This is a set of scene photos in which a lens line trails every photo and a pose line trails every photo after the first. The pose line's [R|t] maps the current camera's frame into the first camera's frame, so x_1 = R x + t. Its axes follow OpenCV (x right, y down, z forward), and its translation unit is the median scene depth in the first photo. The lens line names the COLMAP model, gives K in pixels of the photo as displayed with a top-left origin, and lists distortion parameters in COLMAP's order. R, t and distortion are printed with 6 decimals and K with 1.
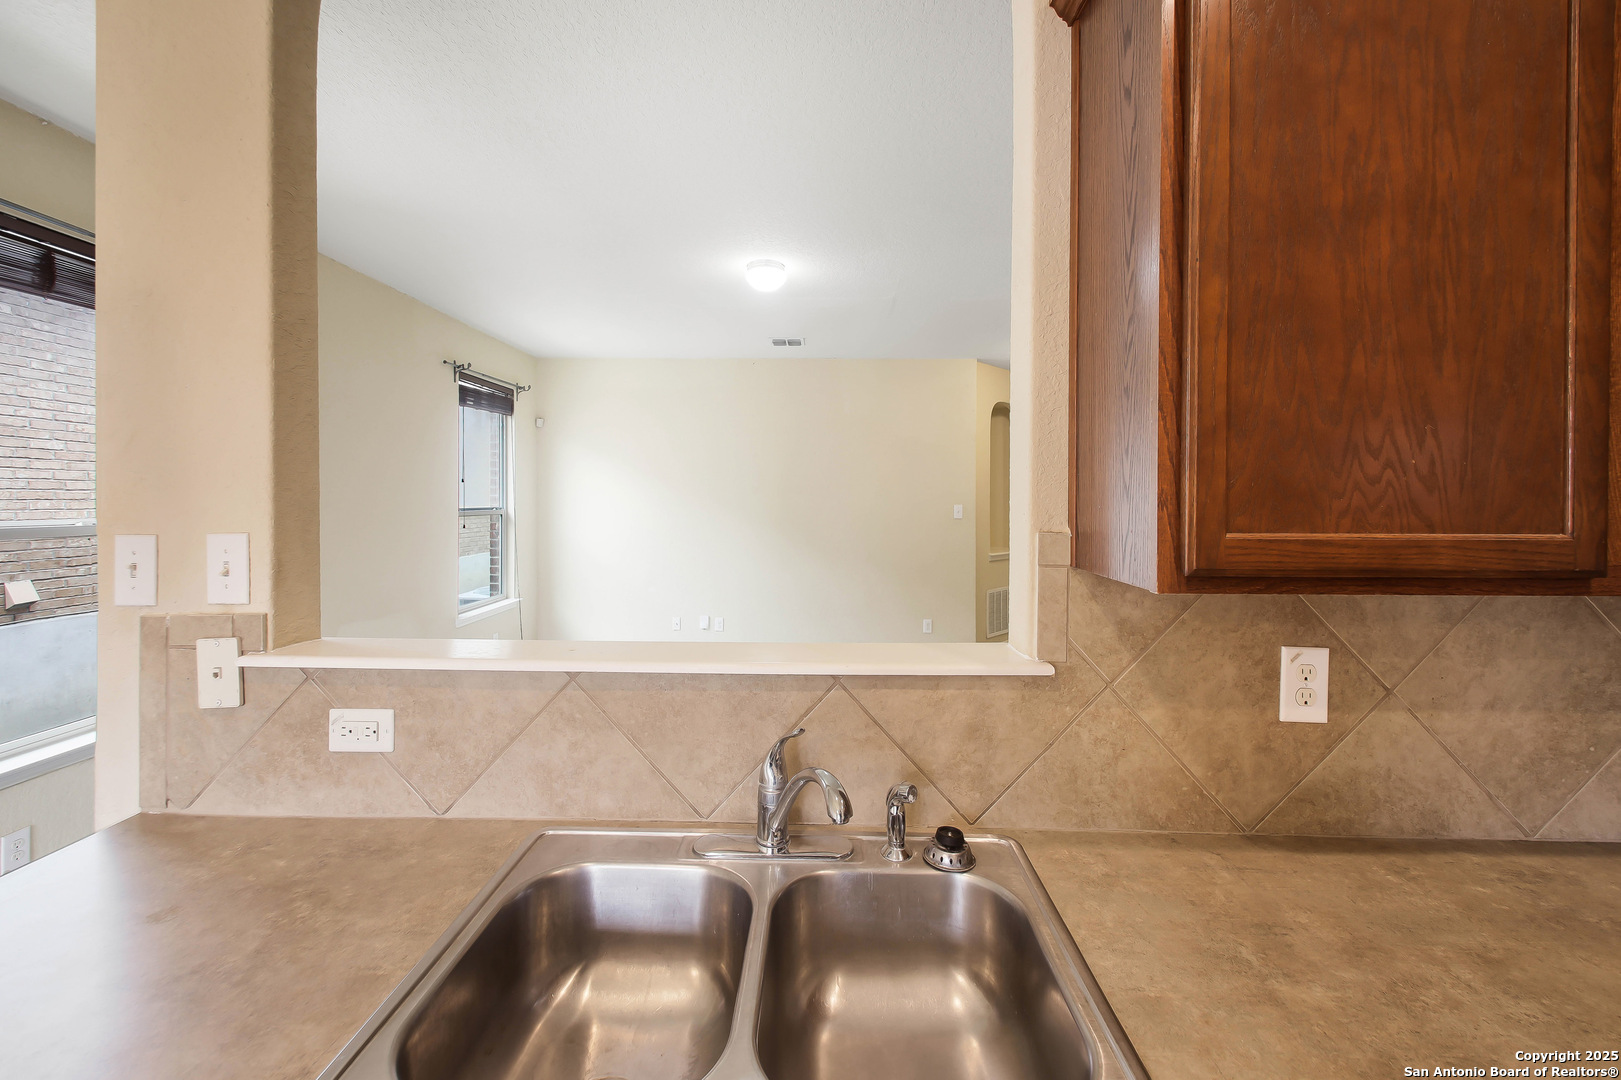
lens RADIAL K [[643.4, 0, 796.3], [0, 643.4, 503.7], [0, 0, 1]] dist [0.010576, 0.000187]
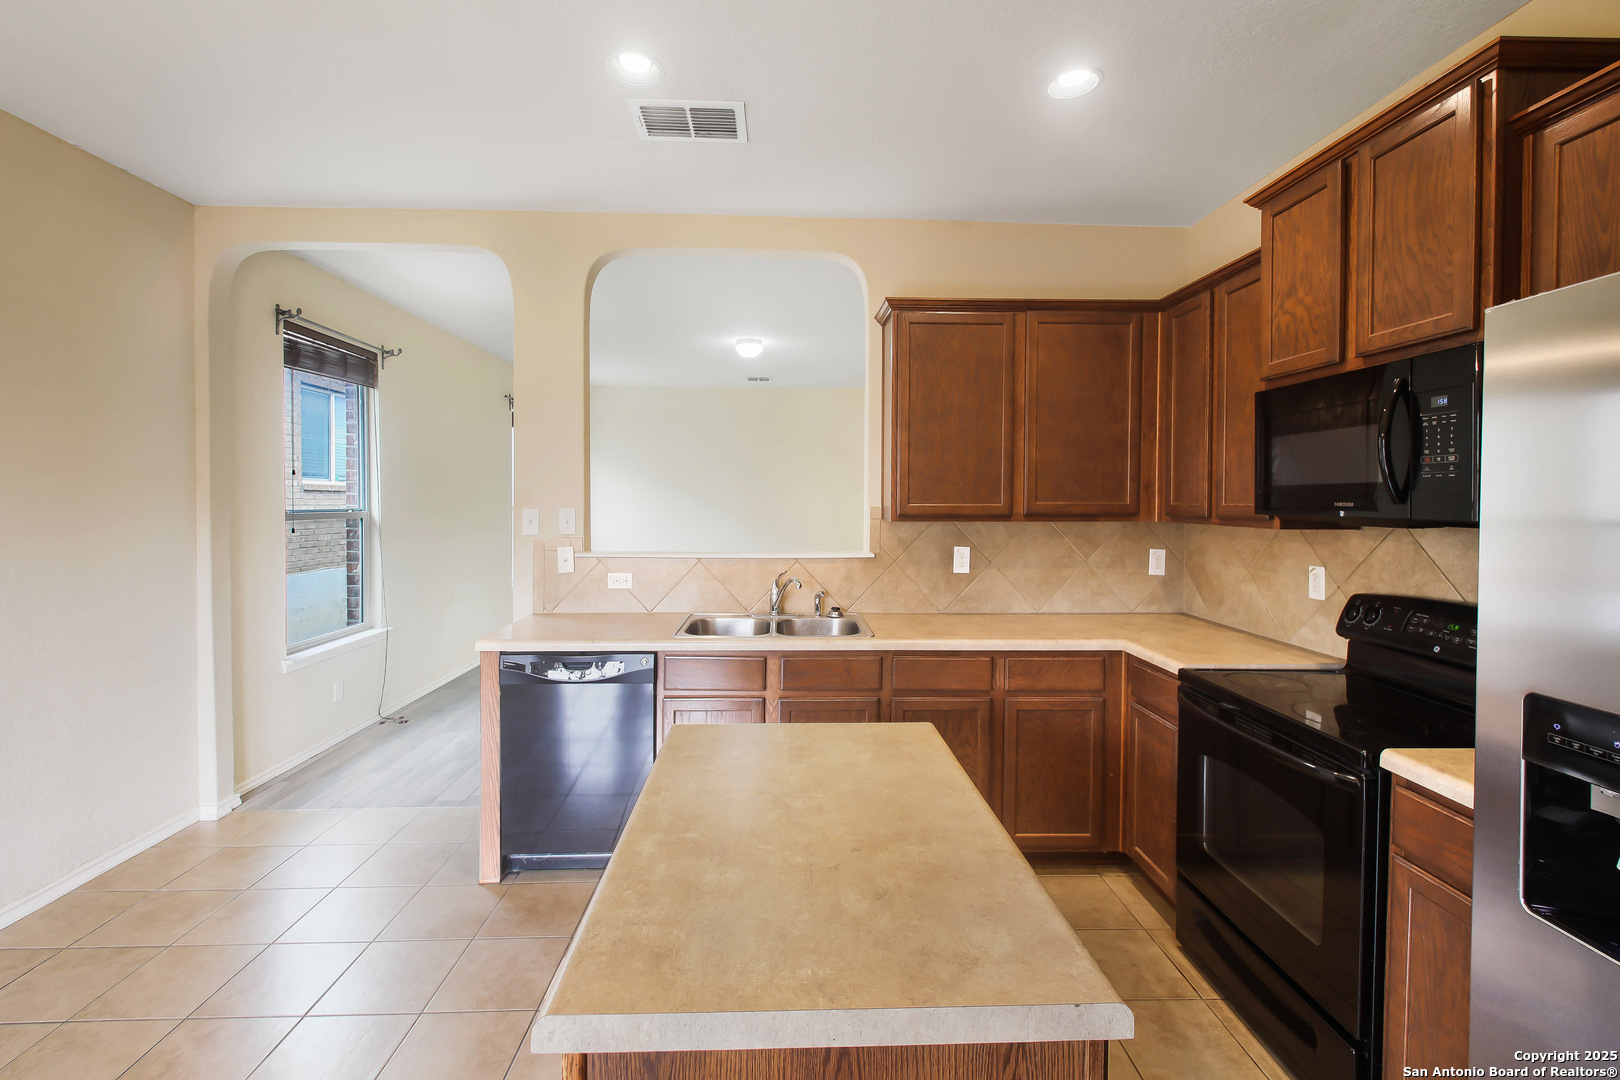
lens RADIAL K [[677.6, 0, 784.1], [0, 677.6, 503.6], [0, 0, 1]] dist [-0.003167, -0.000850]
pose [[0.998829, 0.001406, 0.048369, -0.130809], [-0.001375, 0.999999, -0.000678, 0.033467], [-0.048370, 0.000610, 0.998829, -1.826207]]
